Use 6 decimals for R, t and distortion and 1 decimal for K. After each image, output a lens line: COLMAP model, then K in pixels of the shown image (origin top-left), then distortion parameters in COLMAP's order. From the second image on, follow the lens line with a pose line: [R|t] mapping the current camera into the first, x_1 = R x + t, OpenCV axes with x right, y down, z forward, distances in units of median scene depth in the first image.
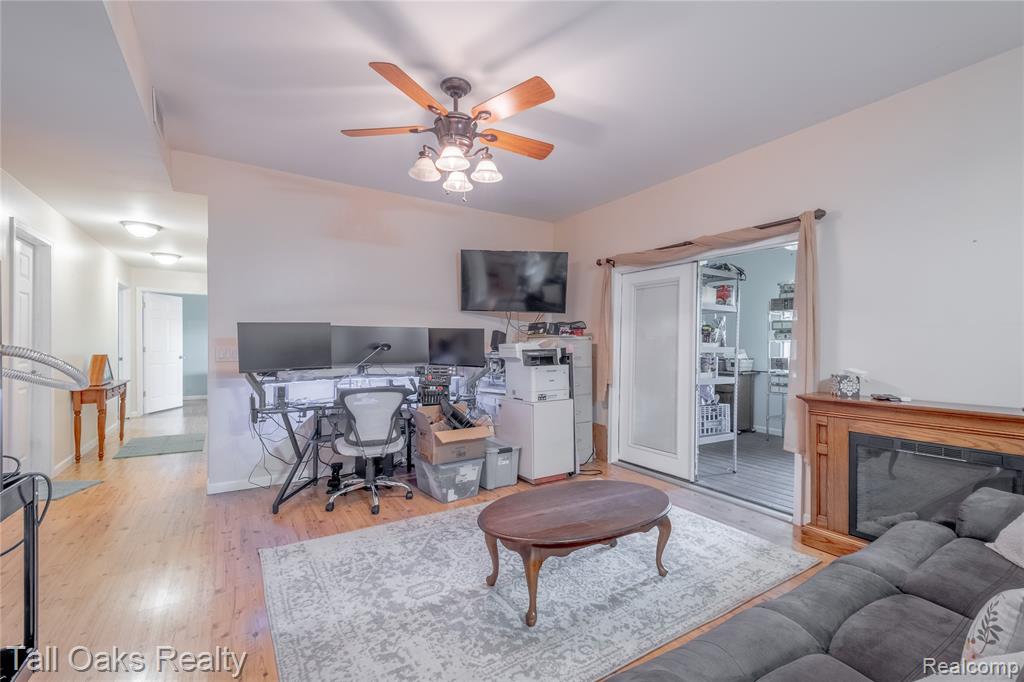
lens RADIAL K [[440.2, 0, 510.9], [0, 440.2, 344.0], [0, 0, 1]] dist [0.001444, -0.002273]
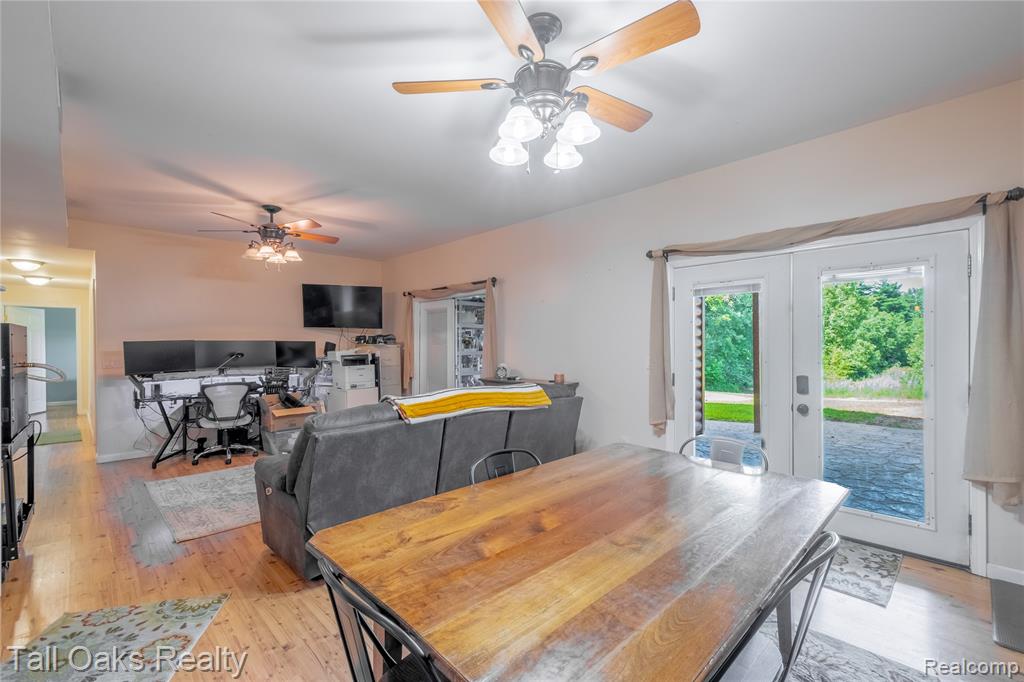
lens RADIAL K [[440.2, 0, 513.1], [0, 440.2, 342.2], [0, 0, 1]] dist [0.001444, -0.002273]
pose [[0.976151, -0.011170, 0.216807, 0.292907], [0.011244, 0.999936, 0.000892, -0.028283], [-0.216803, 0.001567, 0.976214, -0.629648]]
